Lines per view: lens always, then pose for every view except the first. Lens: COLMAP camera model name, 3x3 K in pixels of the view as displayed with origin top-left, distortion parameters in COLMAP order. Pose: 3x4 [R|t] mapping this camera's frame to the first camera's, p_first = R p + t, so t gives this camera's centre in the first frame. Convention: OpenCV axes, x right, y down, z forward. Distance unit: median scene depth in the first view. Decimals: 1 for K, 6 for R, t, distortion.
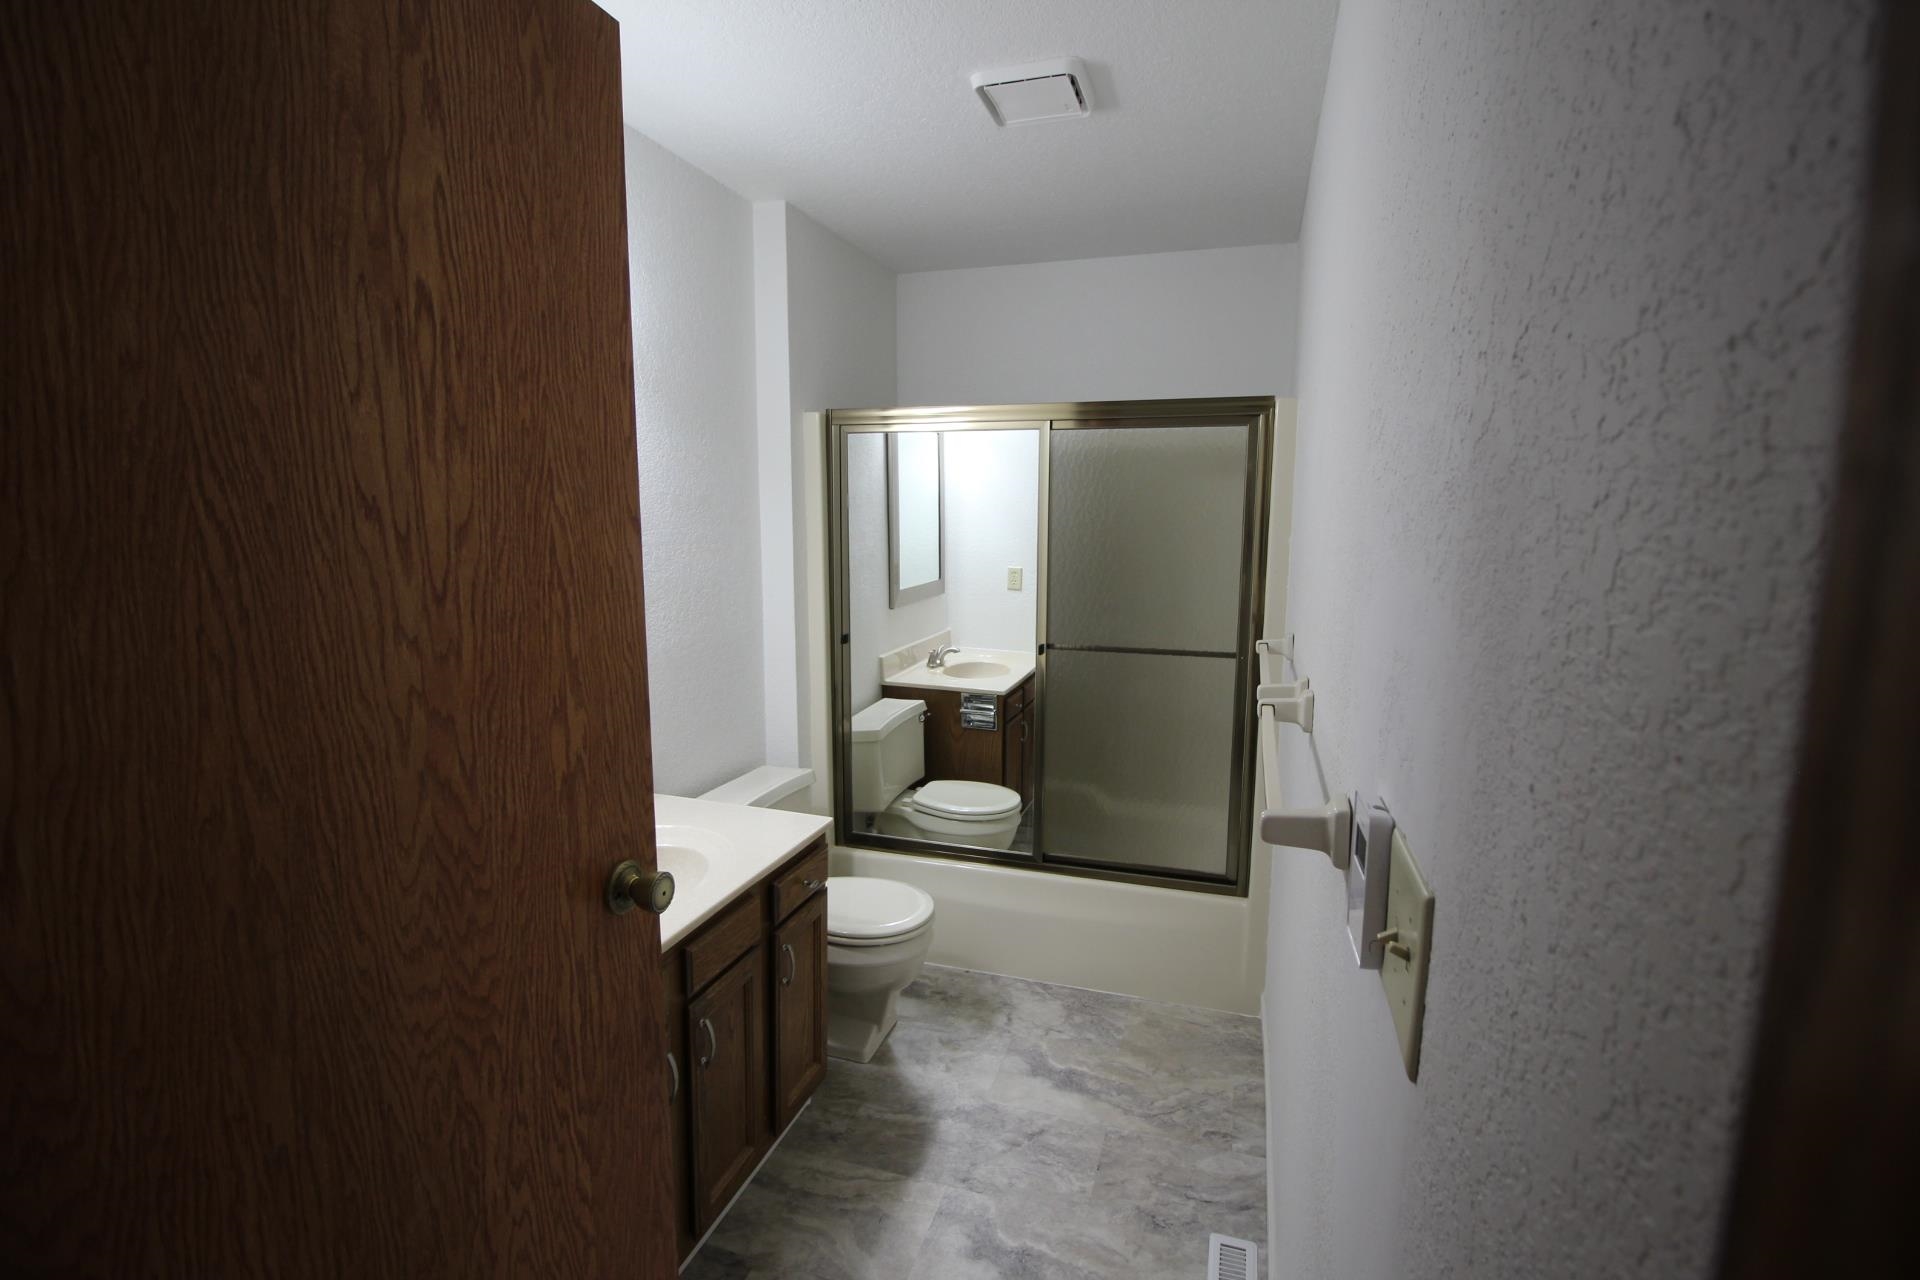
lens RADIAL K [[888.5, 0, 967.4], [0, 888.5, 630.1], [0, 0, 1]] dist [-0.000112, -0.013661]
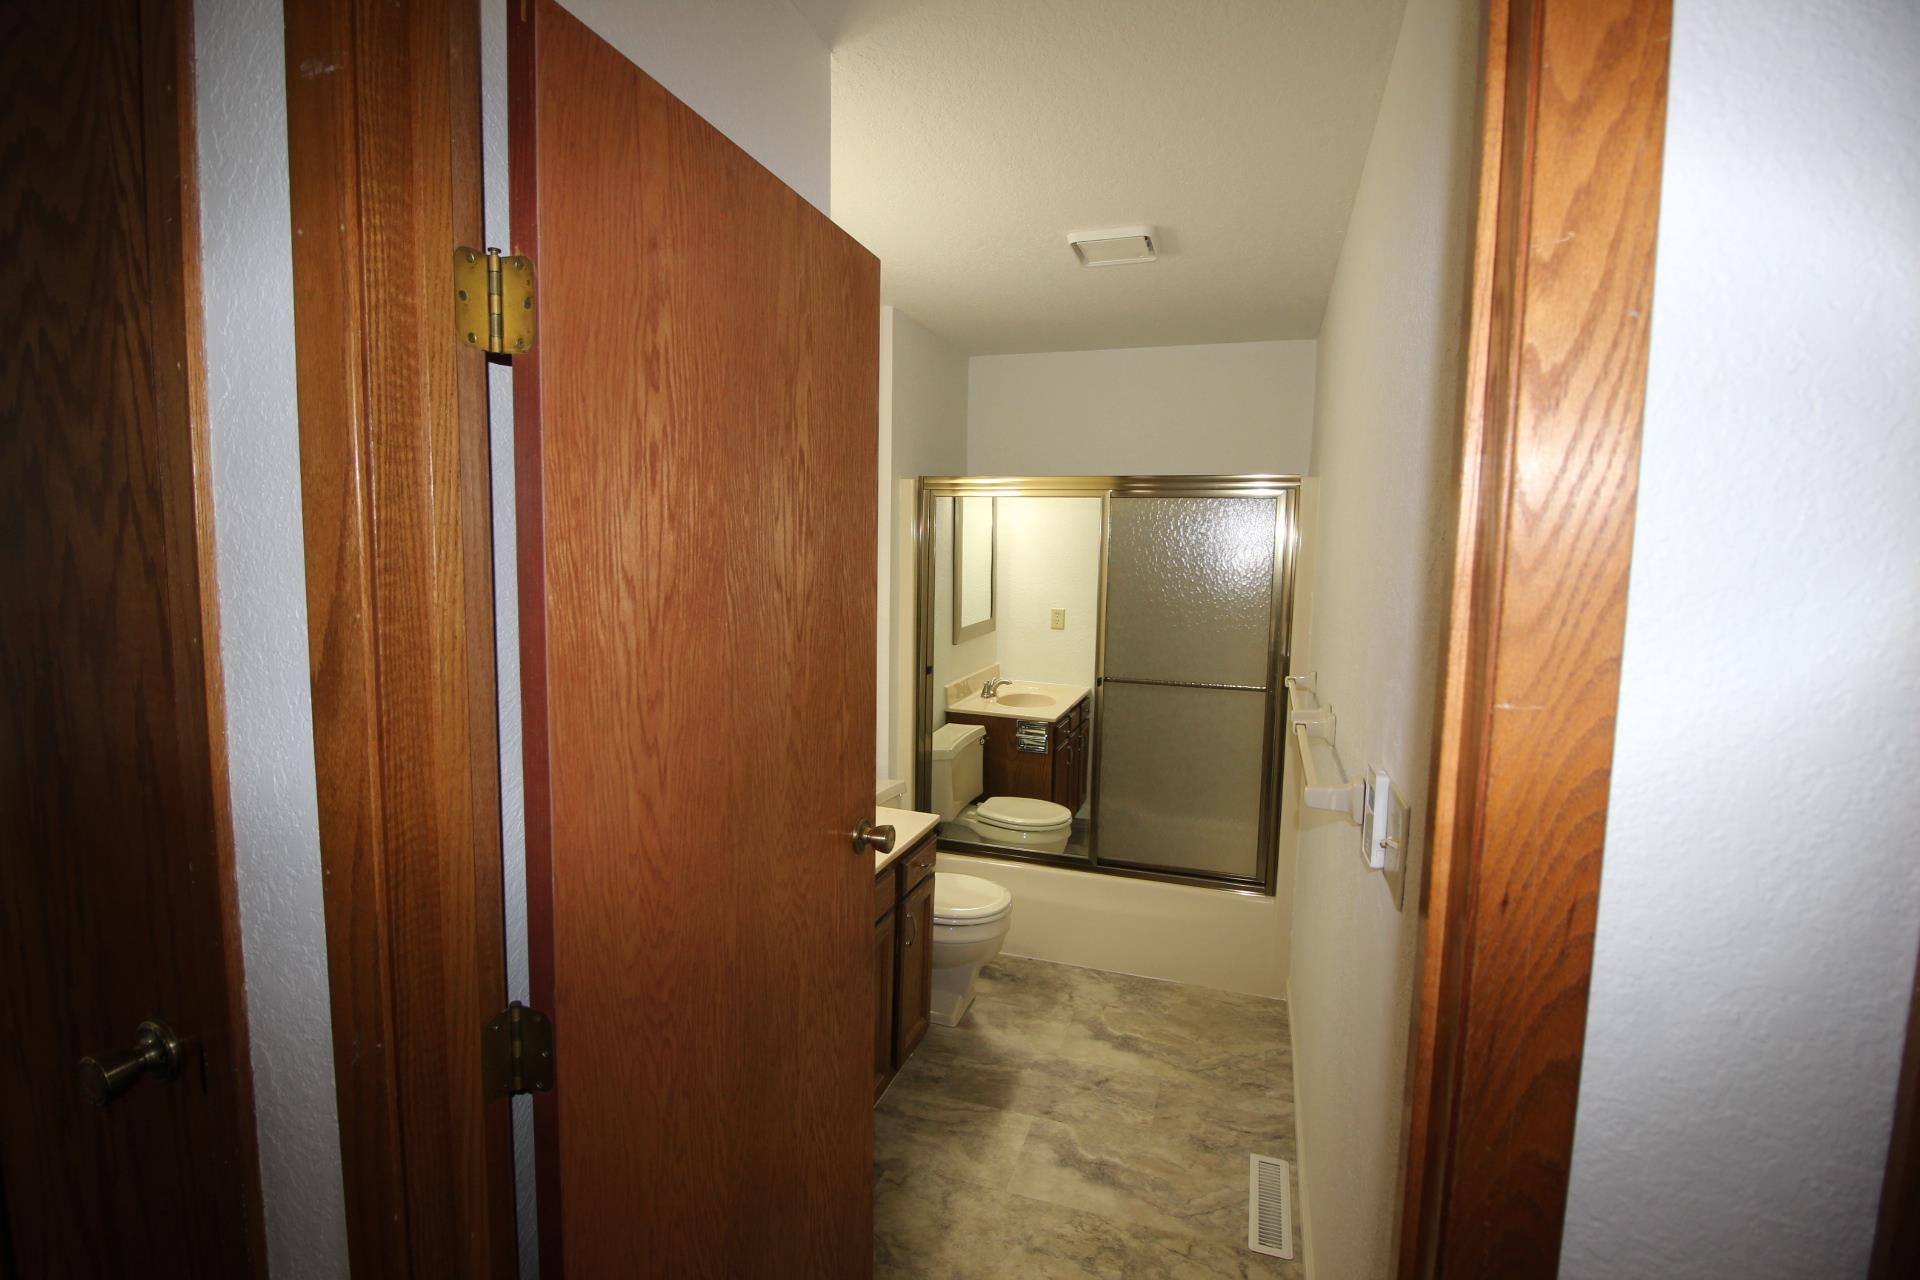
lens RADIAL K [[904.6, 0, 961.4], [0, 904.6, 628.6], [0, 0, 1]] dist [-0.001820, -0.000530]
pose [[0.999807, 0.016498, -0.010674, -0.108089], [-0.016915, 0.999047, -0.040231, 0.003412], [0.010000, 0.040403, 0.999133, -0.250434]]
